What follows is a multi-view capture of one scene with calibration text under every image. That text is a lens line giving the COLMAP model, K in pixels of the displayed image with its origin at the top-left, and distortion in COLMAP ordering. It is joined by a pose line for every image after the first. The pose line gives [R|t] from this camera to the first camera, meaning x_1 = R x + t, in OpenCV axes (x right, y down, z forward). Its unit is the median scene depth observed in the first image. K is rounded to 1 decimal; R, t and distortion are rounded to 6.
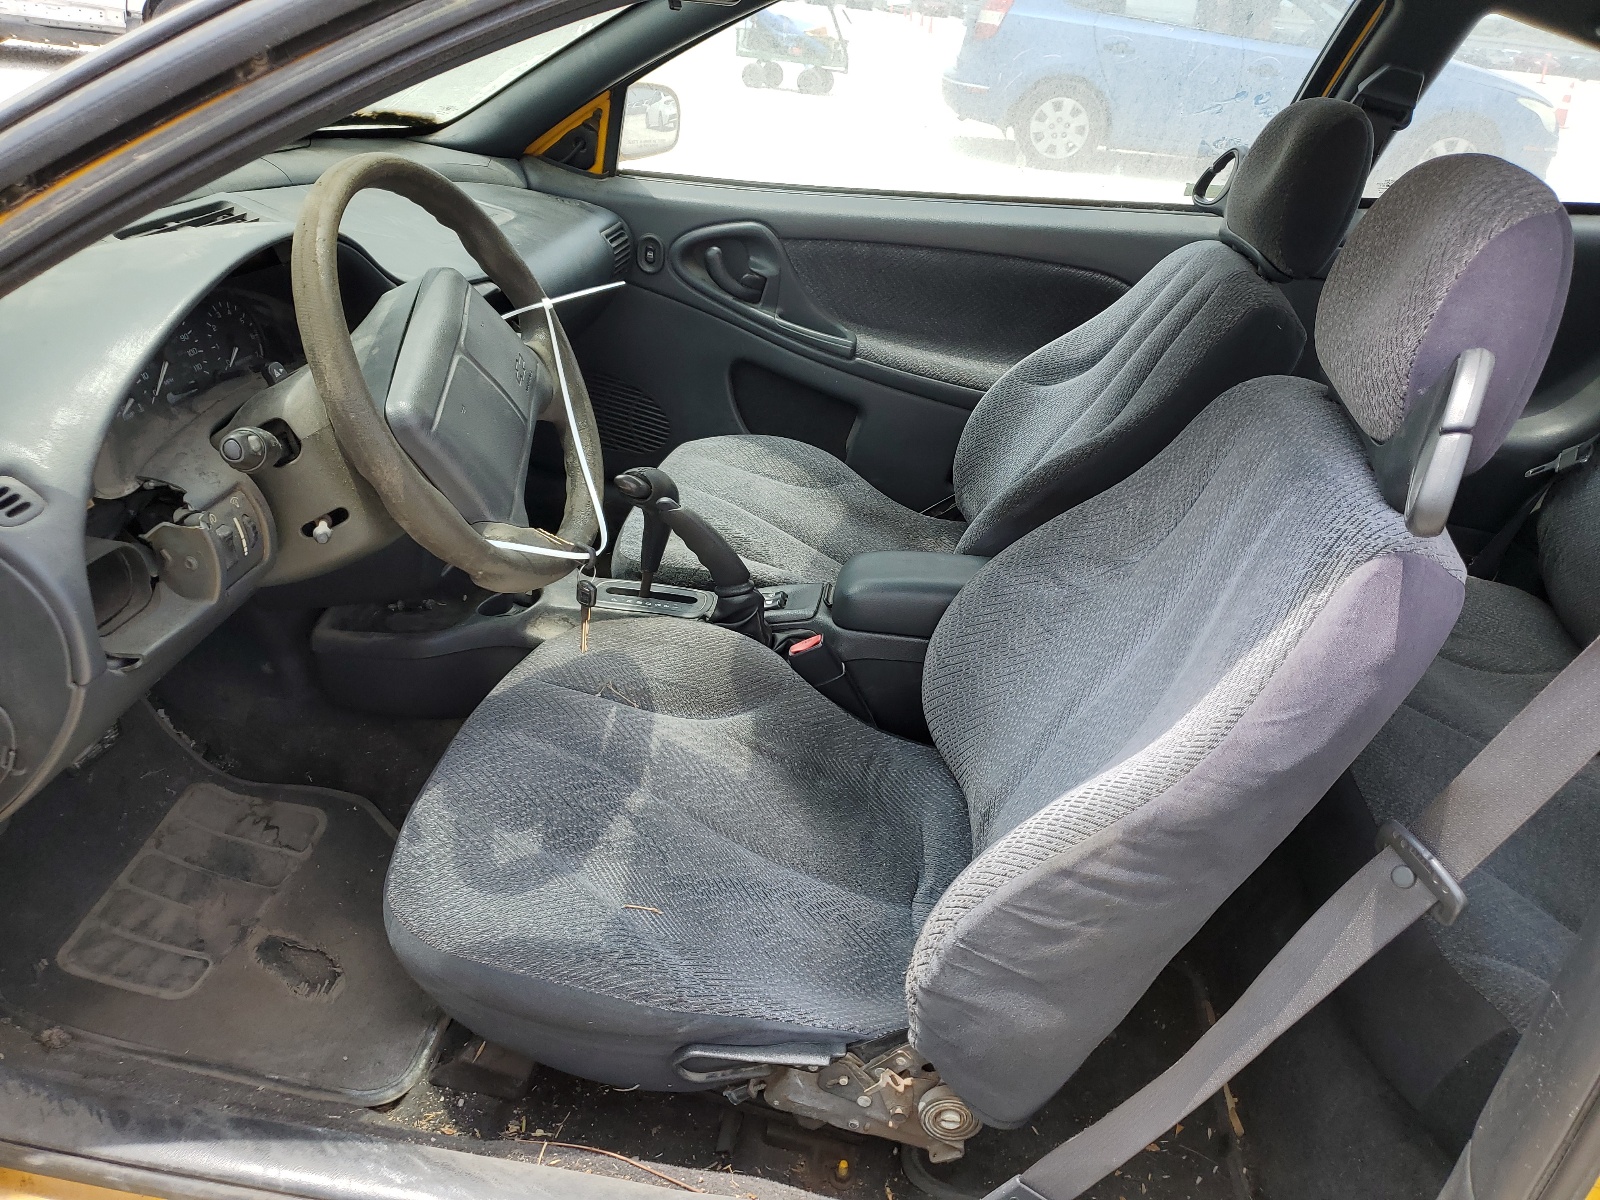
lens RADIAL K [[1161.0, 0, 800.0], [0, 1161.0, 600.0], [0, 0, 1]] dist [0.006977, -0.047544]
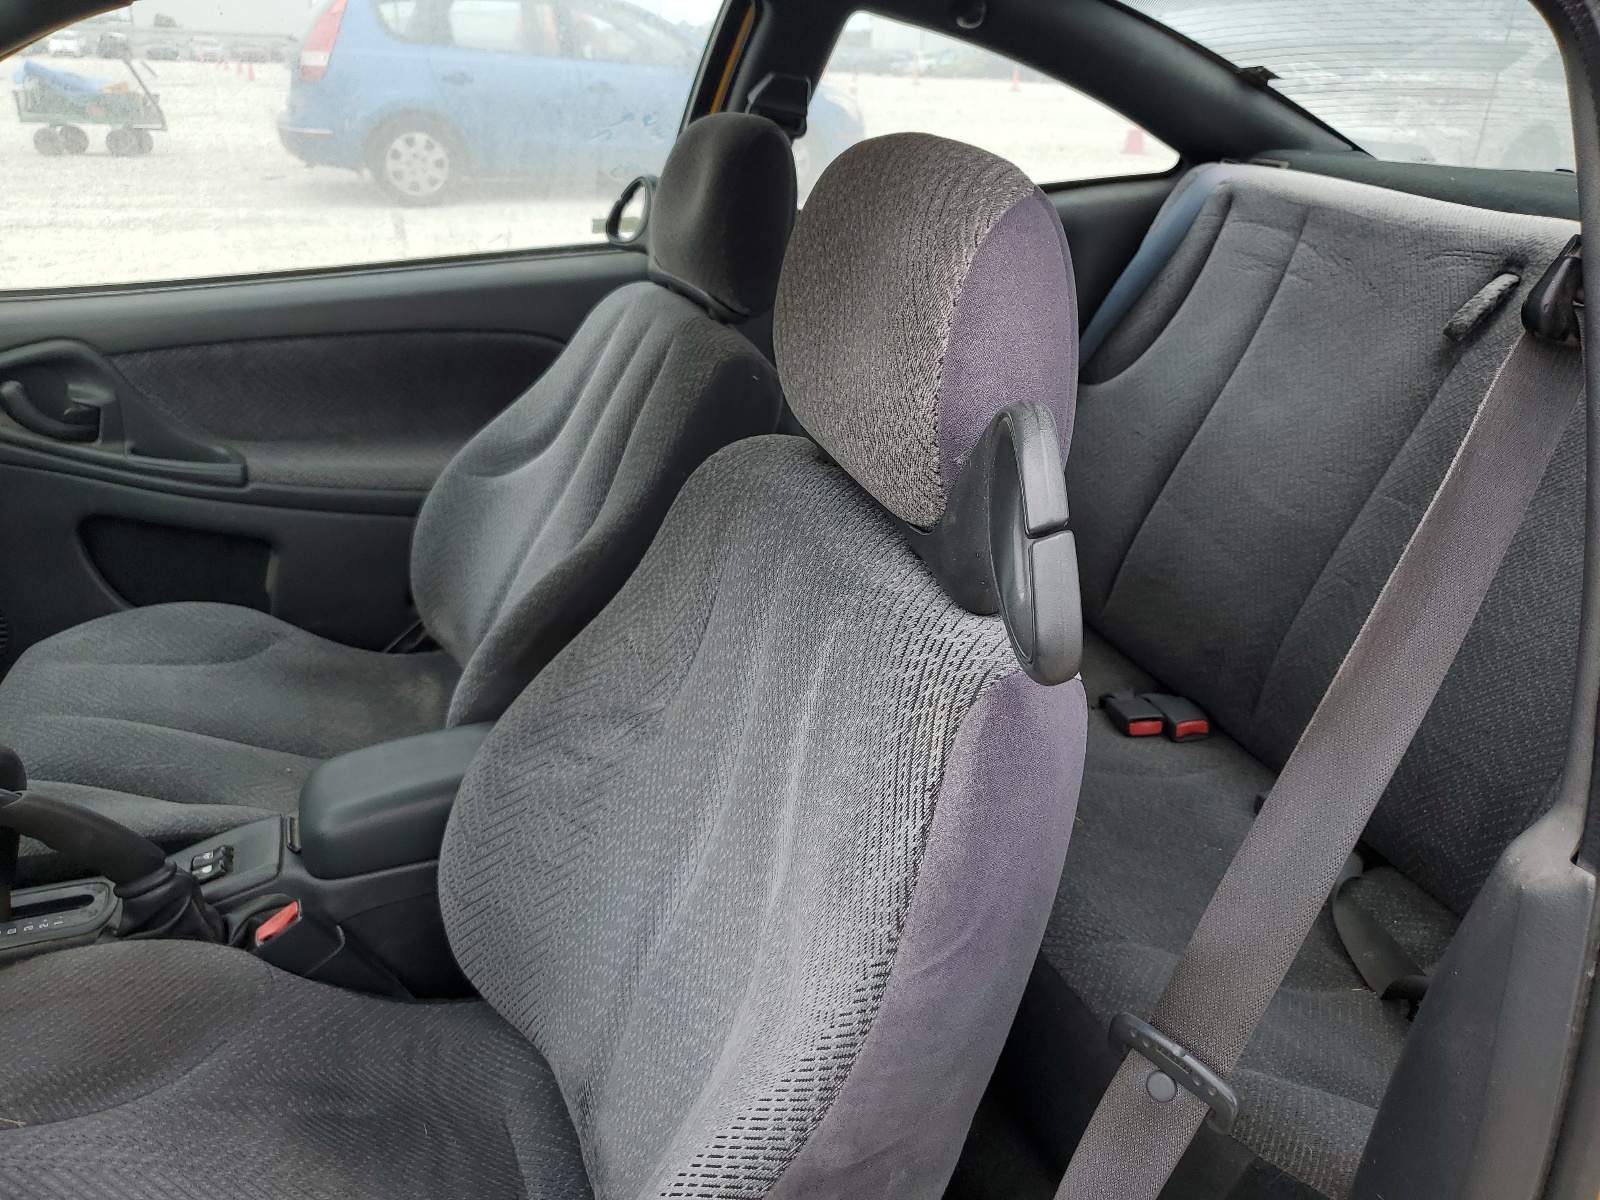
lens RADIAL K [[1203.6, 0, 758.6], [0, 1203.6, 582.5], [0, 0, 1]] dist [0.008892, -0.046638]
pose [[0.888759, -0.234488, 0.393855, 0.019126], [0.253214, 0.967400, 0.004564, -0.066121], [-0.382086, 0.095673, 0.919161, 0.137859]]
